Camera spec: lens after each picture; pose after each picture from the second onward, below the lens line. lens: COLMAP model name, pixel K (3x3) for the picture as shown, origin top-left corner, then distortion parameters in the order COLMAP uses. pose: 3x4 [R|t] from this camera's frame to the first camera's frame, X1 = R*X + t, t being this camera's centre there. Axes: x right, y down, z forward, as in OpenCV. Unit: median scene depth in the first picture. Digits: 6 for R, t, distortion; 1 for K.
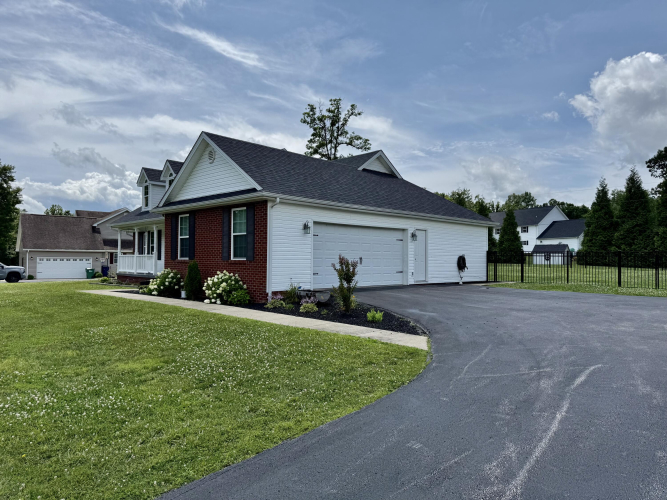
lens RADIAL K [[465.9, 0, 342.7], [0, 465.9, 250.8], [0, 0, 1]] dist [0.009275, -0.004280]
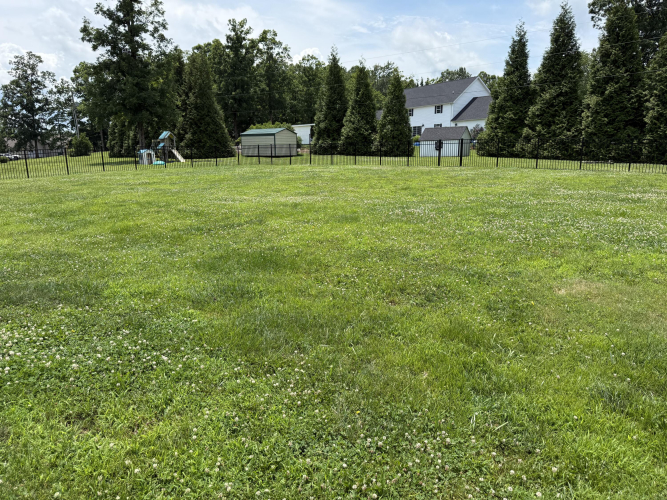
lens RADIAL K [[465.9, 0, 342.7], [0, 465.9, 250.8], [0, 0, 1]] dist [0.009275, -0.004280]
pose [[0.992445, -0.045116, 0.114096, 0.552496], [0.017073, 0.971674, 0.235709, 0.000067], [-0.121498, -0.231981, 0.965103, 0.808493]]
